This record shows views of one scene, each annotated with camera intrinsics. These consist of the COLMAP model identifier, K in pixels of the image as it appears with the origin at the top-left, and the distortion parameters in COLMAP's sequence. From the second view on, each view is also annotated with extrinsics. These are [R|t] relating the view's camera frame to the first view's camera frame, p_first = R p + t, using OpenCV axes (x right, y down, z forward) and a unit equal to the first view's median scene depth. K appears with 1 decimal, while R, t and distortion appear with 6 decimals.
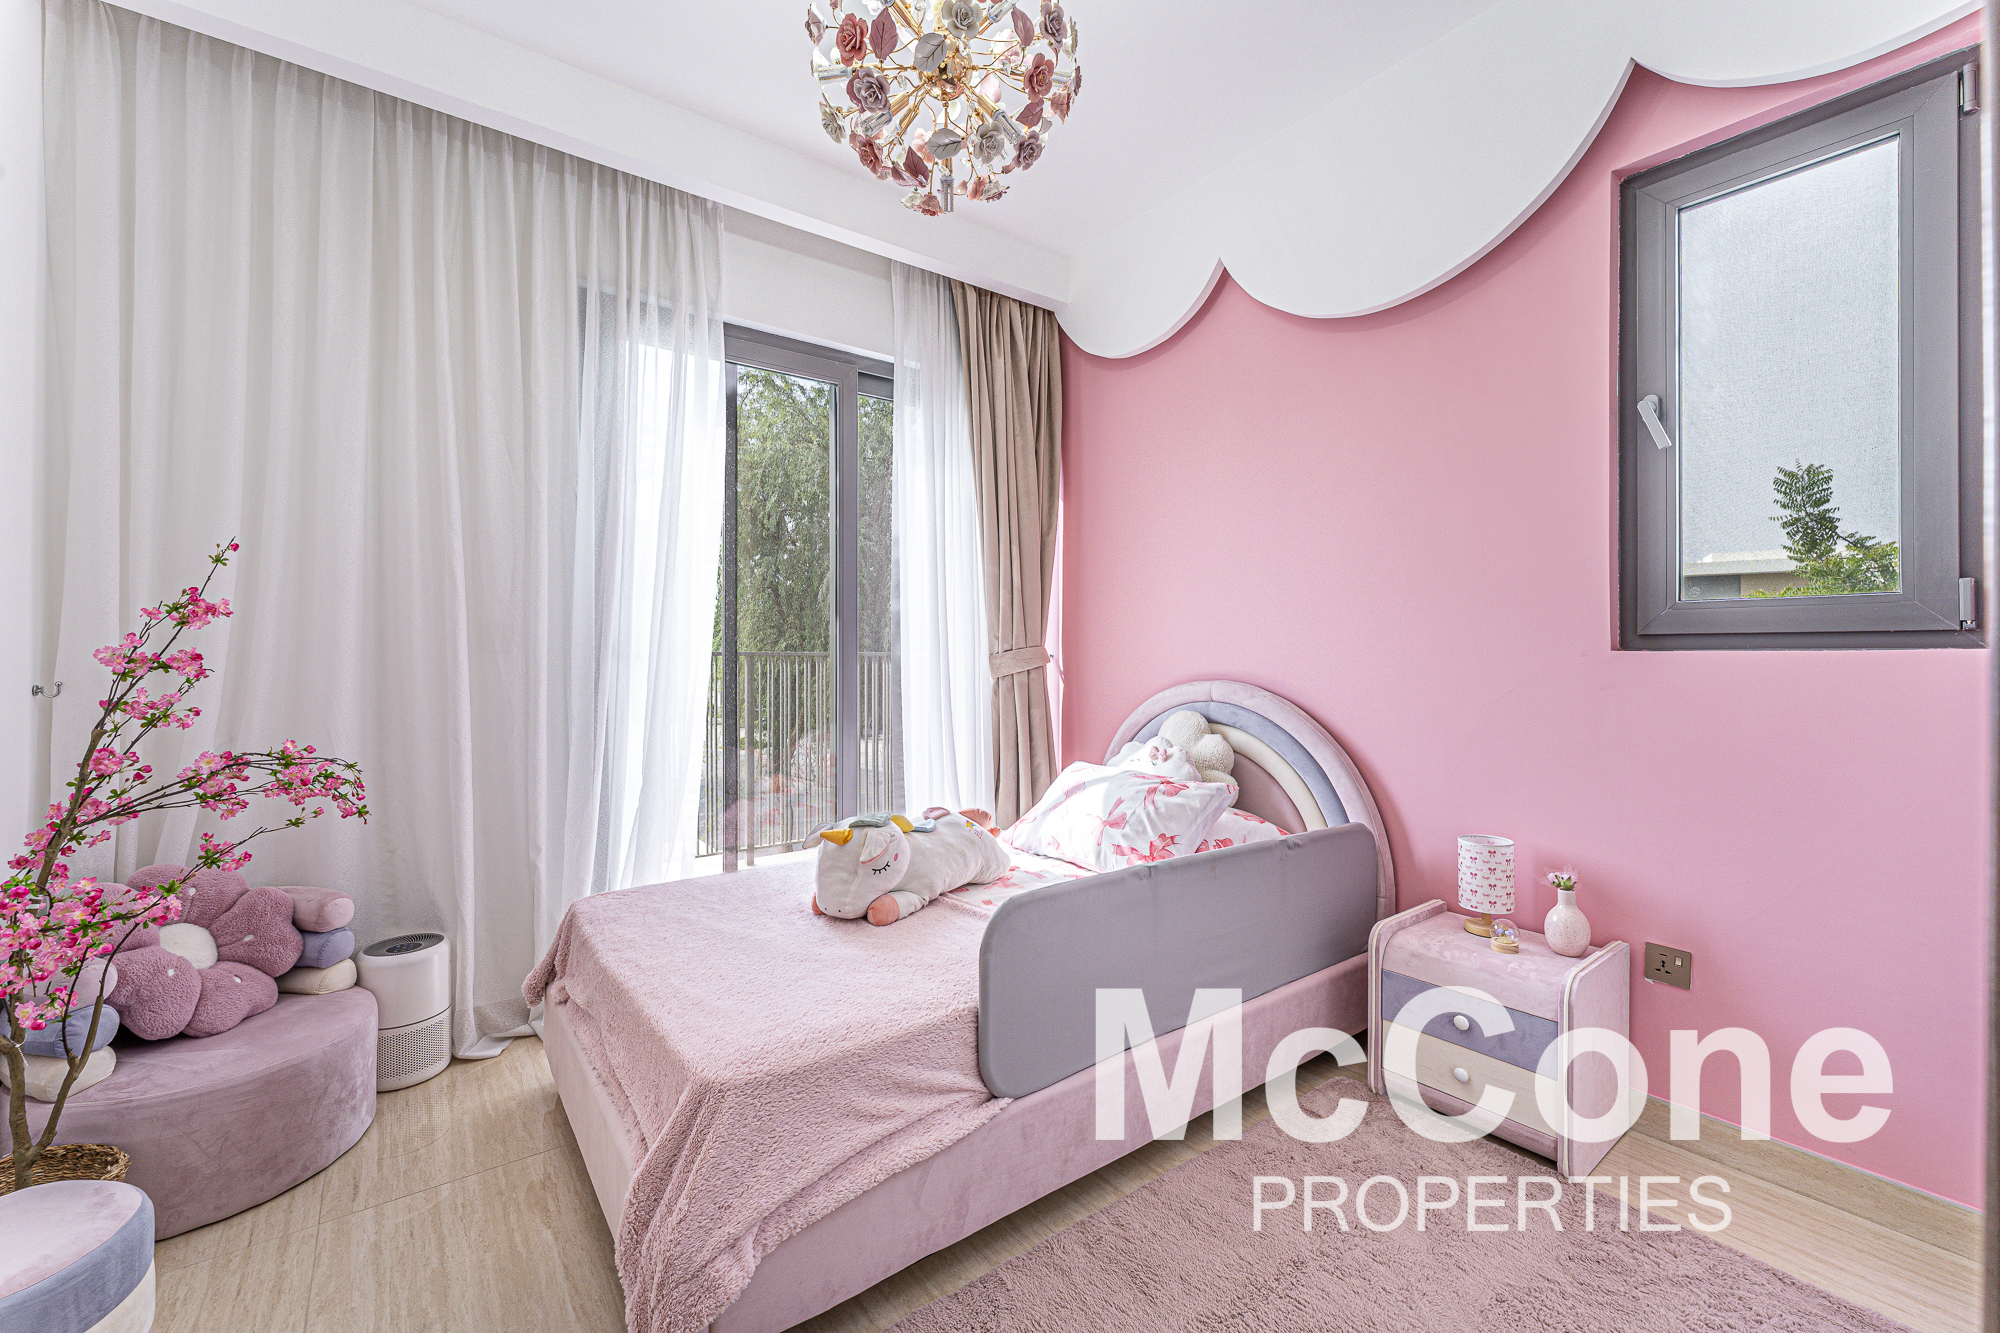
lens RADIAL K [[813.2, 0, 1000.8], [0, 813.2, 664.7], [0, 0, 1]] dist [-0.005247, -0.000791]
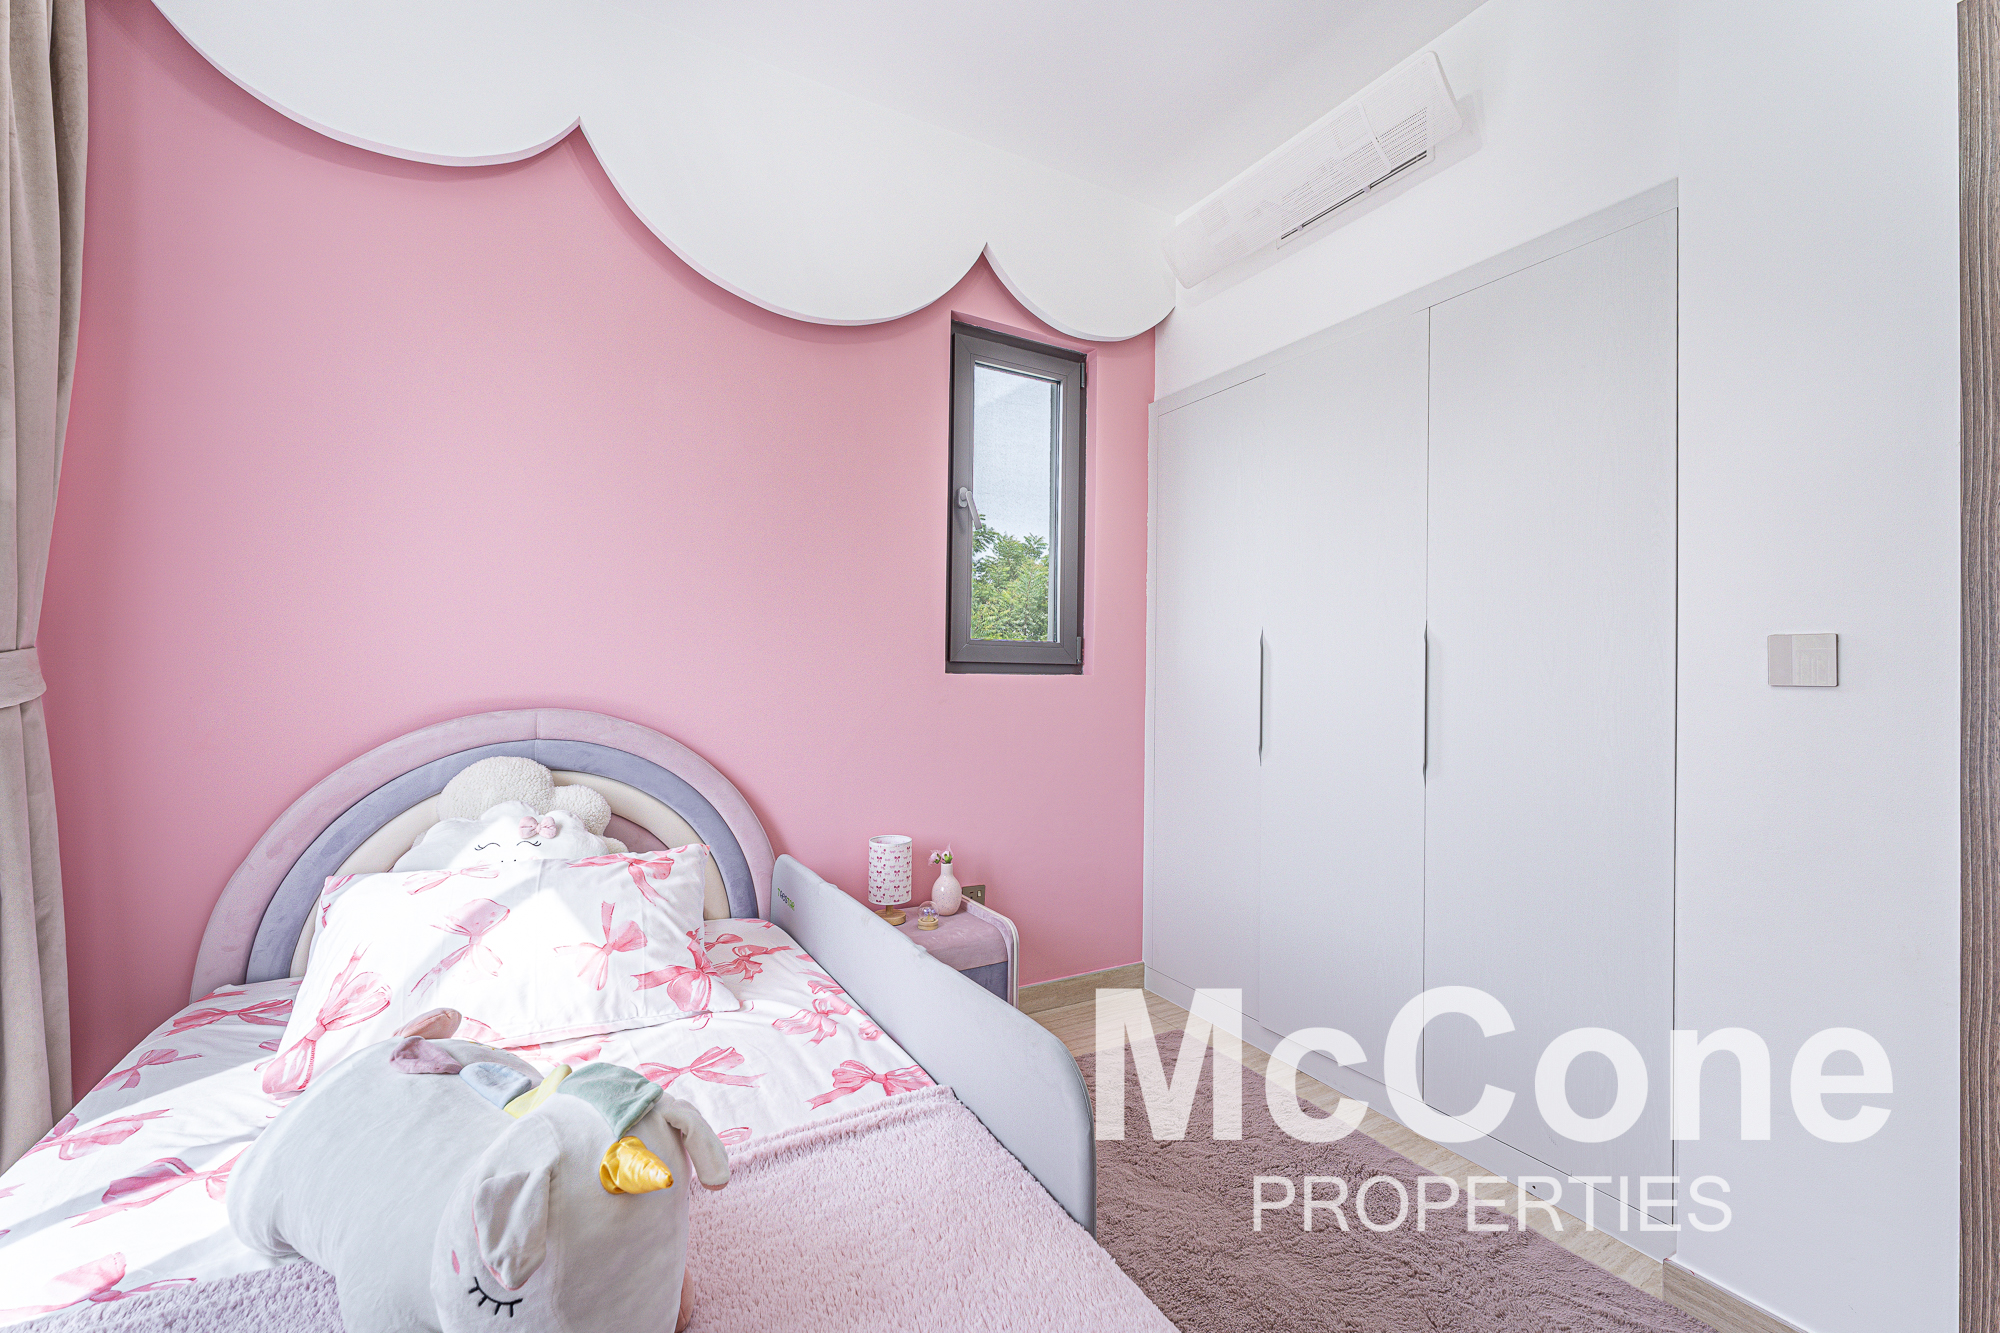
lens RADIAL K [[813.2, 0, 995.0], [0, 813.2, 659.4], [0, 0, 1]] dist [-0.005247, -0.000791]
pose [[0.122952, 0.011190, 0.992350, -0.457983], [-0.007088, 0.999921, -0.010397, -0.022454], [-0.992387, -0.005756, 0.123021, 0.634998]]
